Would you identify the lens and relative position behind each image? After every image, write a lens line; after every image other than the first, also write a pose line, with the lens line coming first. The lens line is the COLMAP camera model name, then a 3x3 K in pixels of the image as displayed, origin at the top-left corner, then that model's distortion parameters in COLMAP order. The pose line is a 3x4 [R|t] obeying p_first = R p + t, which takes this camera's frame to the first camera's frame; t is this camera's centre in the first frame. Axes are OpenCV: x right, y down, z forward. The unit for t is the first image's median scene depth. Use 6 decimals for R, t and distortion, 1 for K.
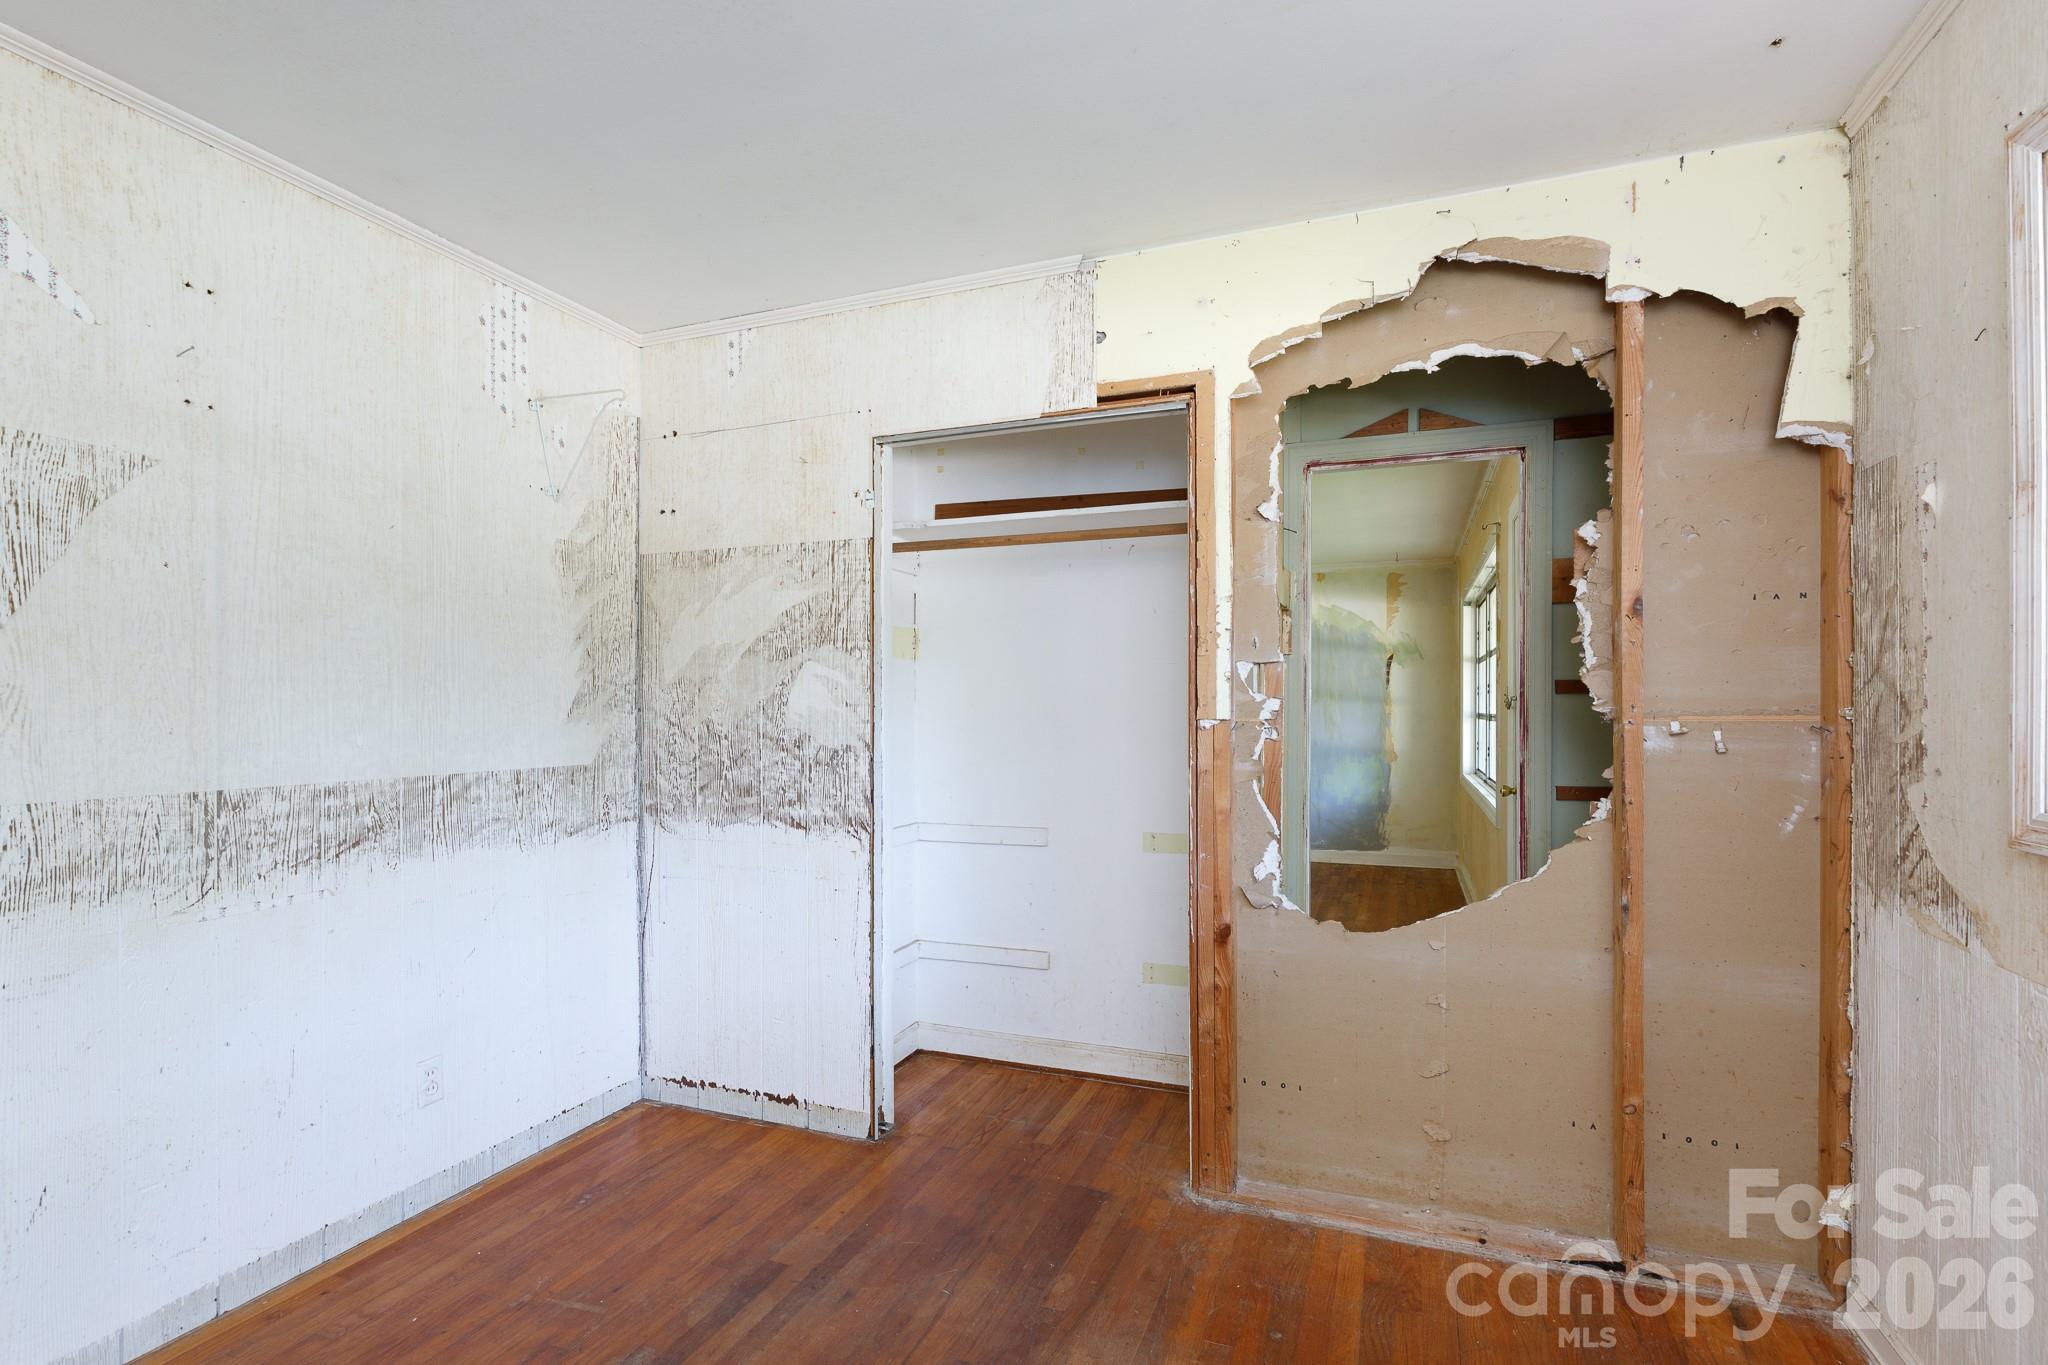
lens RADIAL K [[992.4, 0, 1026.4], [0, 992.4, 712.7], [0, 0, 1]] dist [-0.003251, -0.000317]
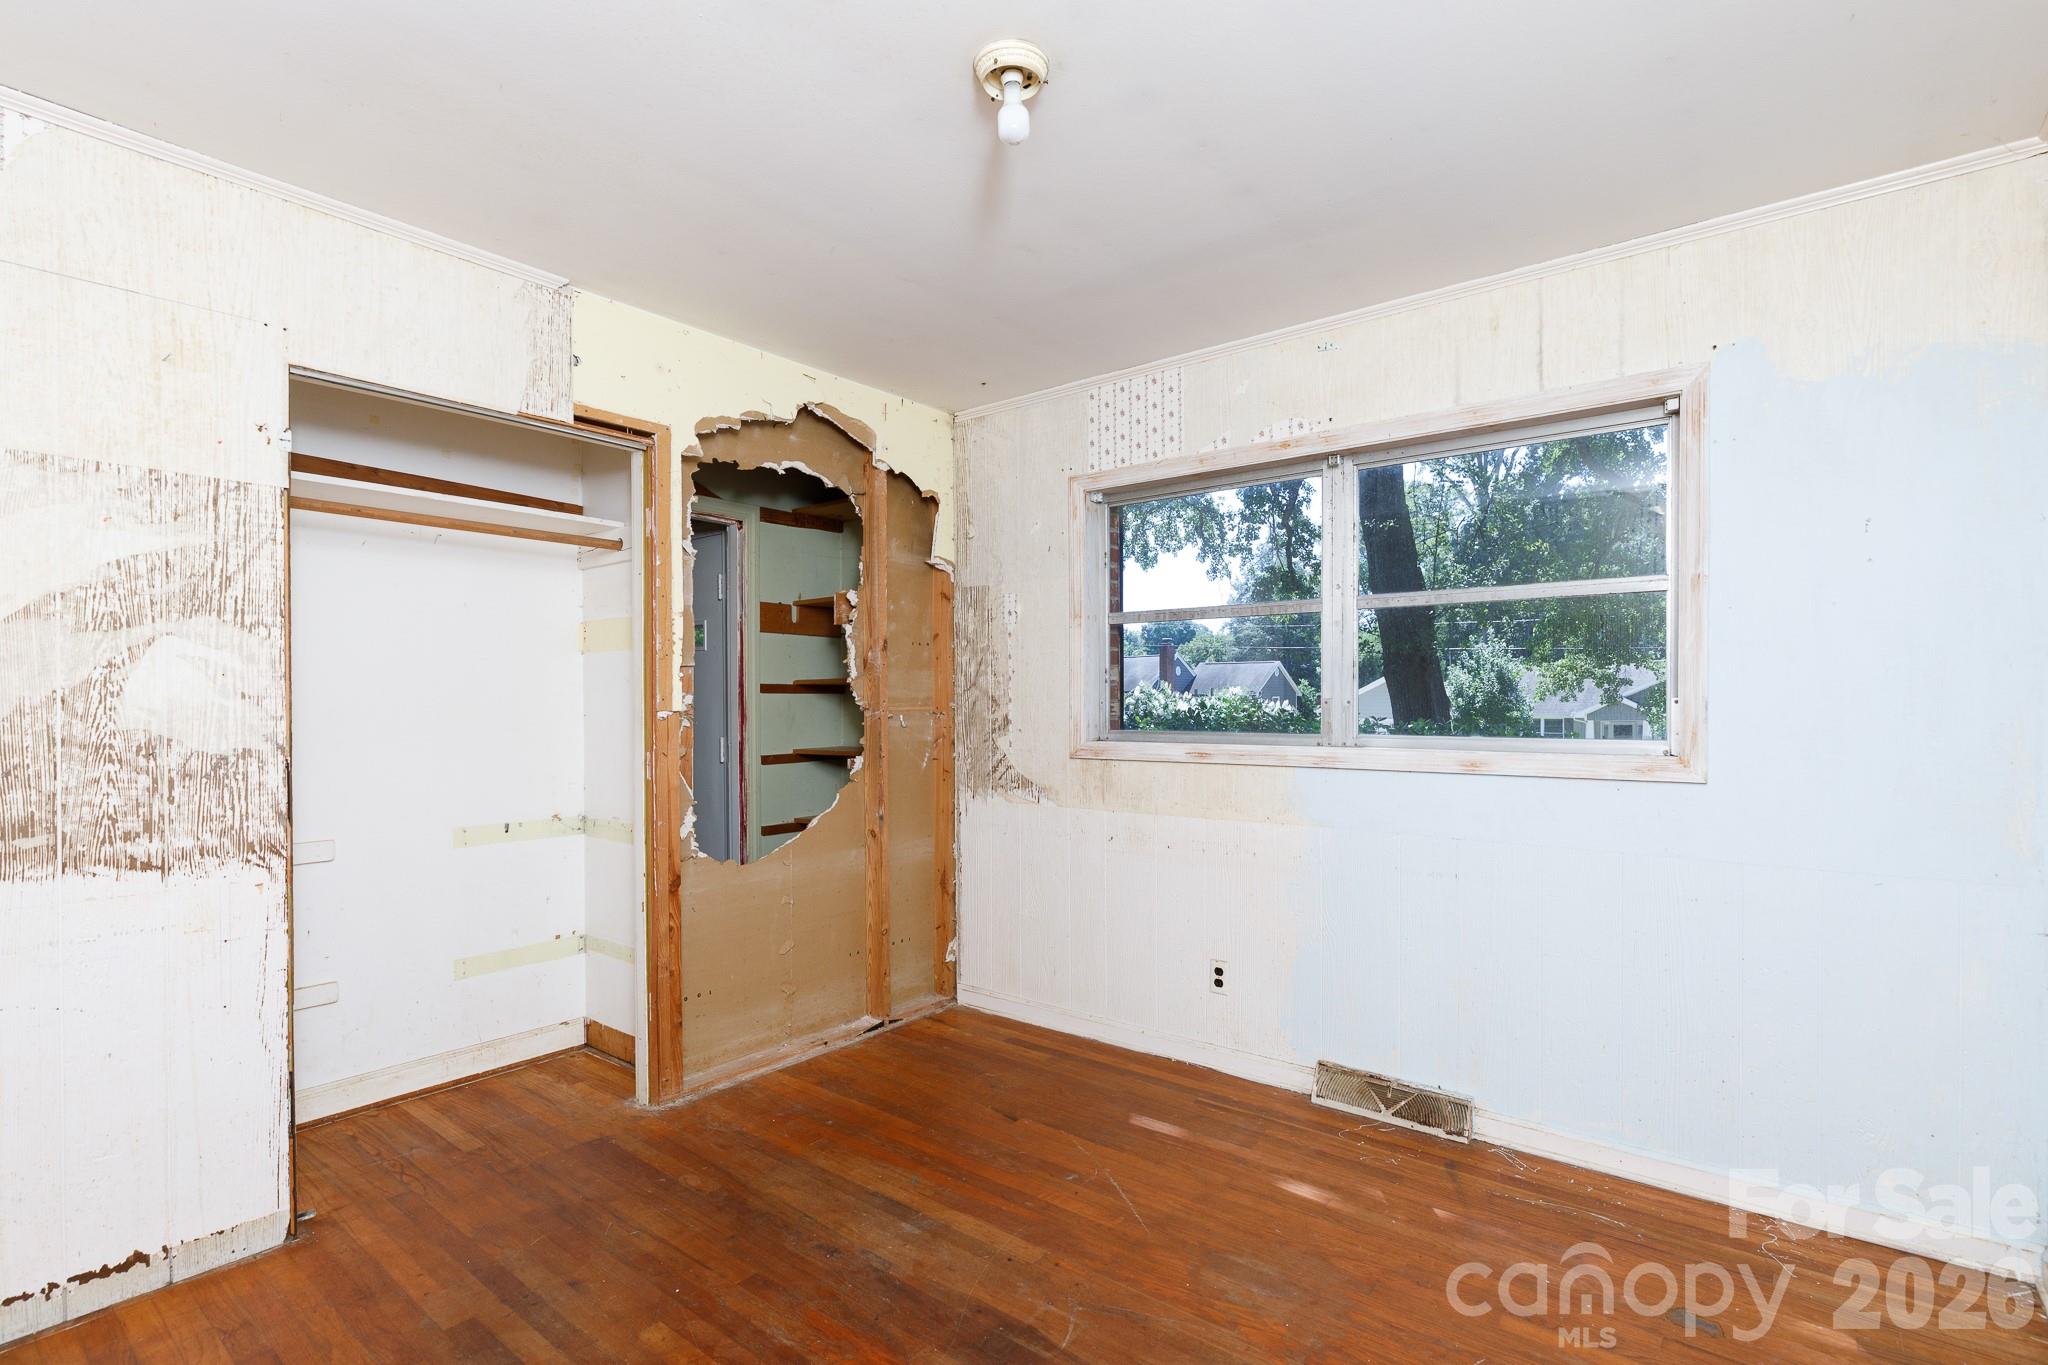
lens RADIAL K [[982.5, 0, 1027.1], [0, 982.5, 704.5], [0, 0, 1]] dist [-0.001365, 0.000318]
pose [[0.282313, 0.000149, 0.959322, -0.747976], [0.004758, 0.999987, -0.001556, 0.002254], [-0.959311, 0.005004, 0.282309, 0.203456]]
